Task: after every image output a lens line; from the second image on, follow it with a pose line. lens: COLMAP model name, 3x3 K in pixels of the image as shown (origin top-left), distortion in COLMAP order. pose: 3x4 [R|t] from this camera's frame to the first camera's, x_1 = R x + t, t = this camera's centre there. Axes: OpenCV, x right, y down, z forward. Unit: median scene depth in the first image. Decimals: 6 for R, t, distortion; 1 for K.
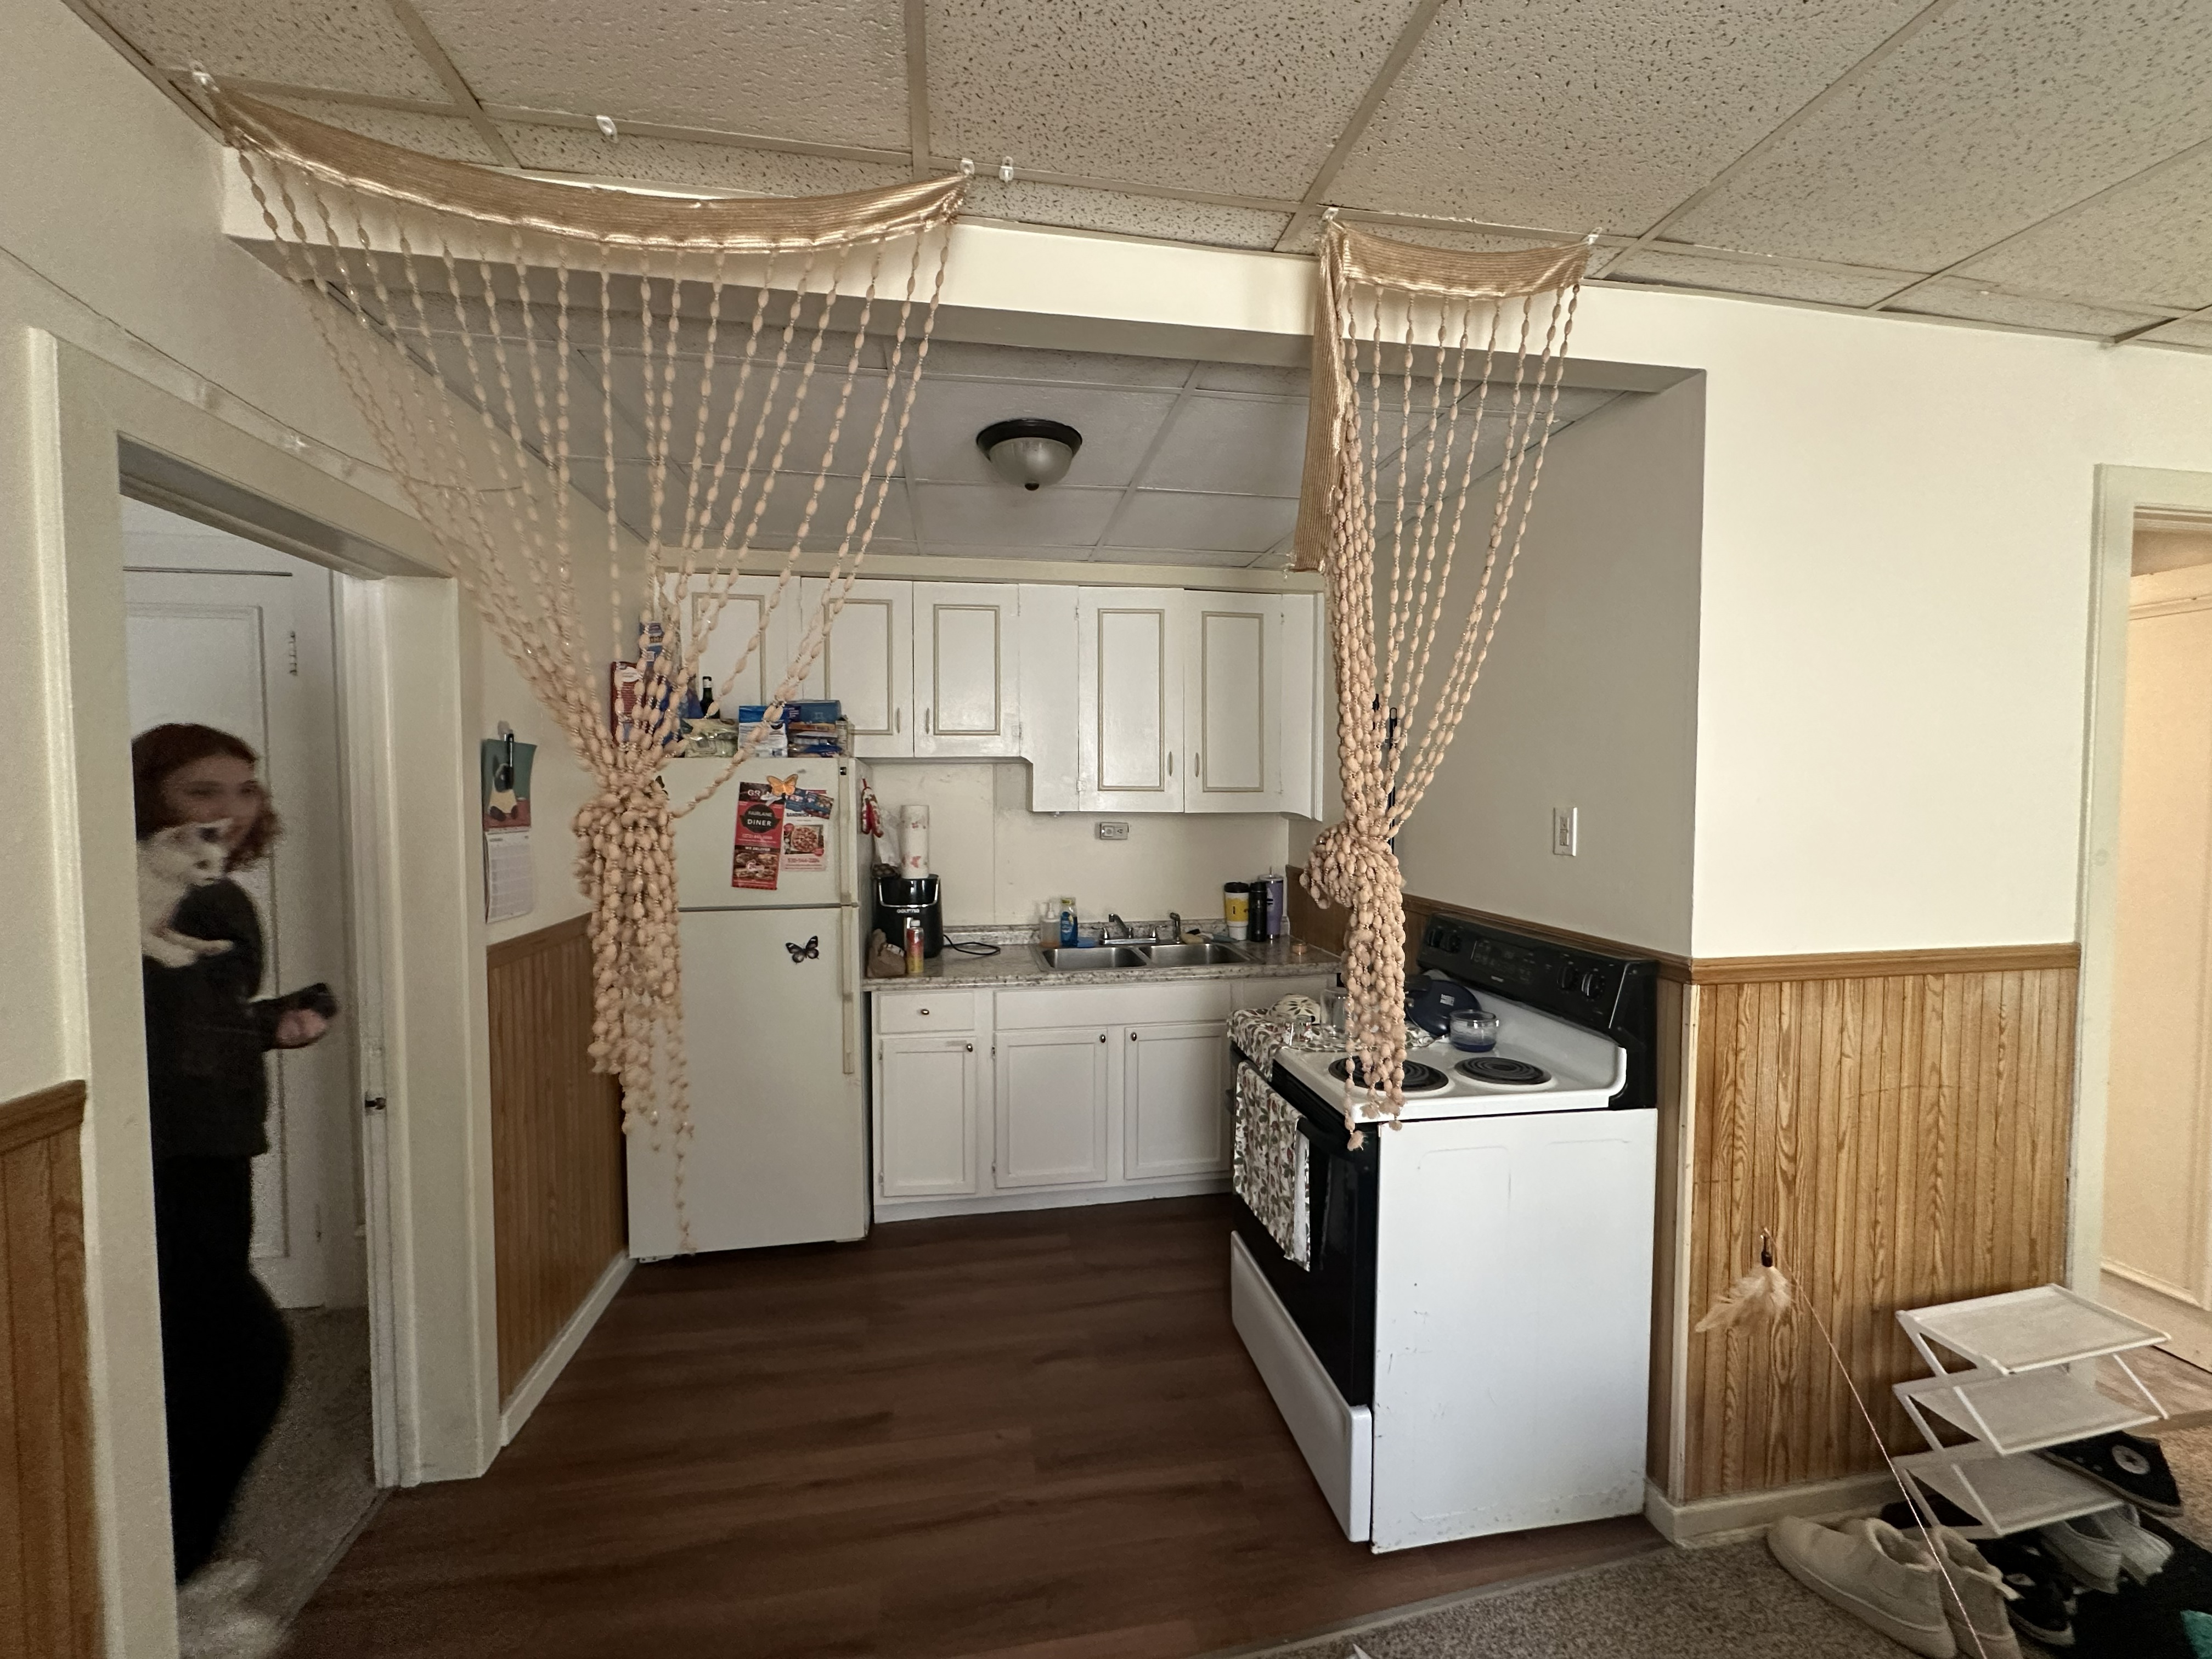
lens RADIAL K [[883.3, 0, 1105.6], [0, 883.3, 831.7], [0, 0, 1]] dist [0.001128, 0.000031]
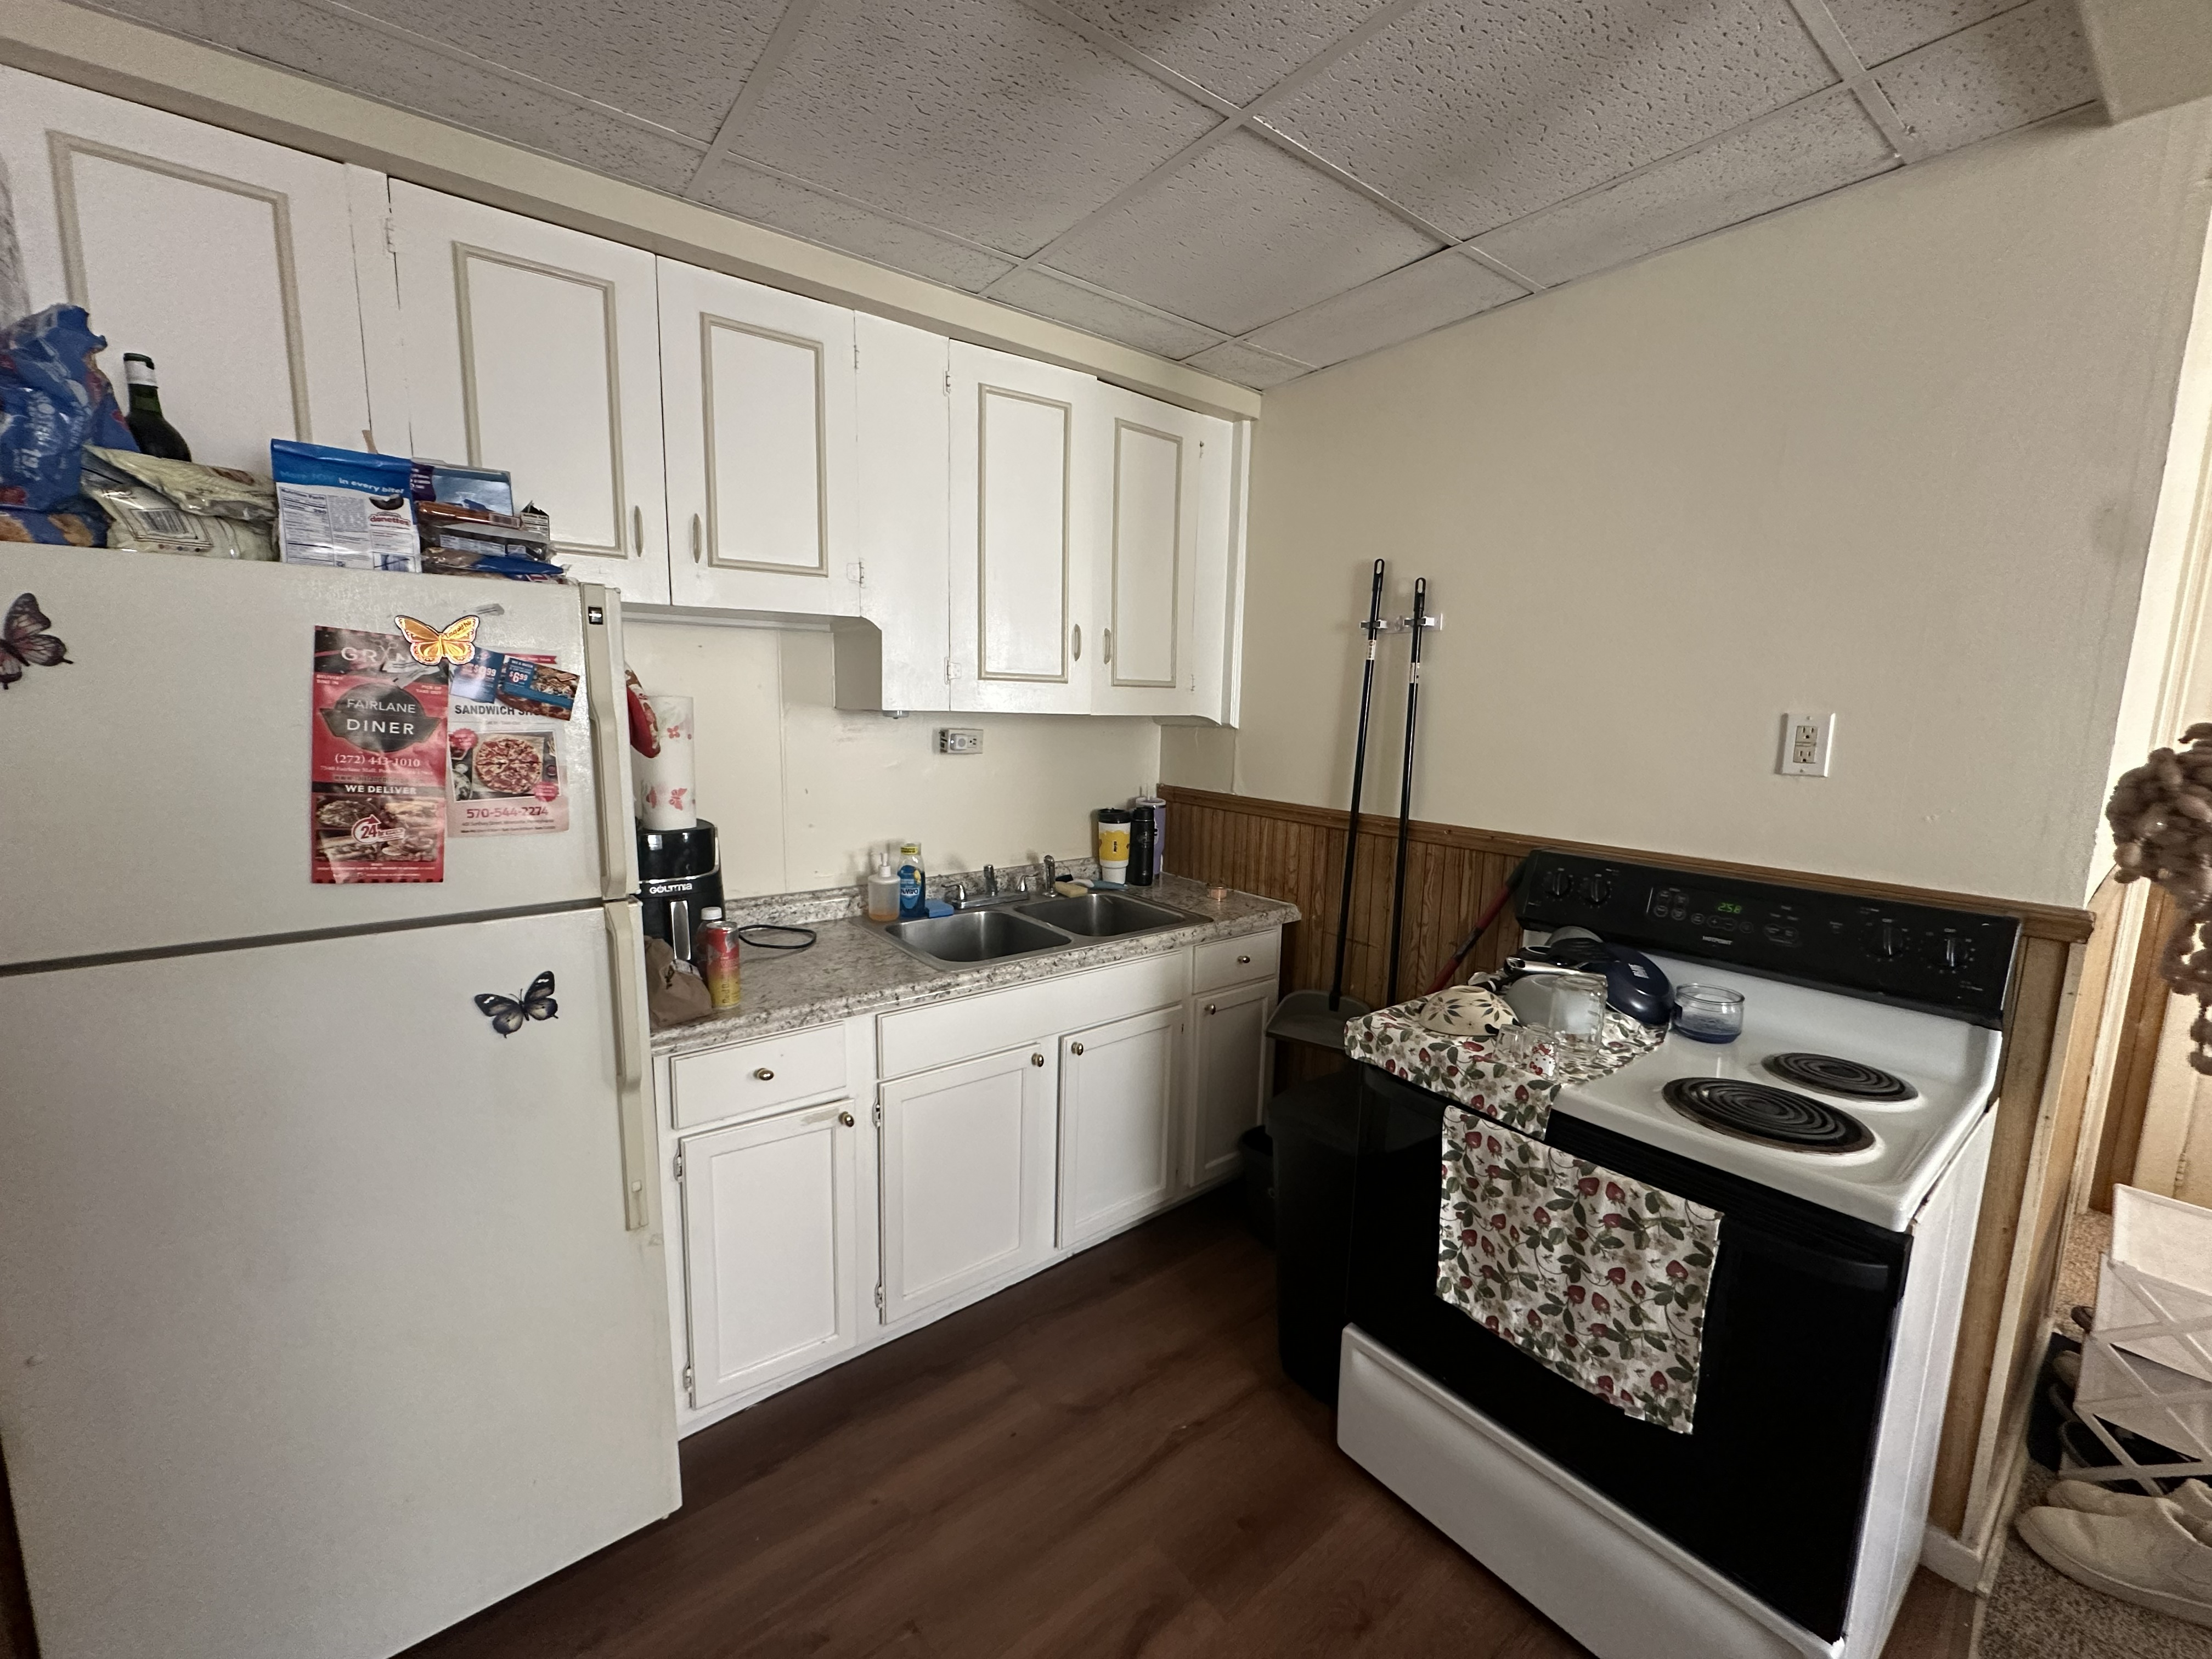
lens RADIAL K [[883.3, 0, 1109.5], [0, 883.3, 830.4], [0, 0, 1]] dist [0.001128, 0.000031]
pose [[0.880331, -0.050292, 0.471686, -0.258464], [0.000094, 0.994382, 0.105847, -0.005307], [-0.474360, -0.093136, 0.875391, 0.415290]]
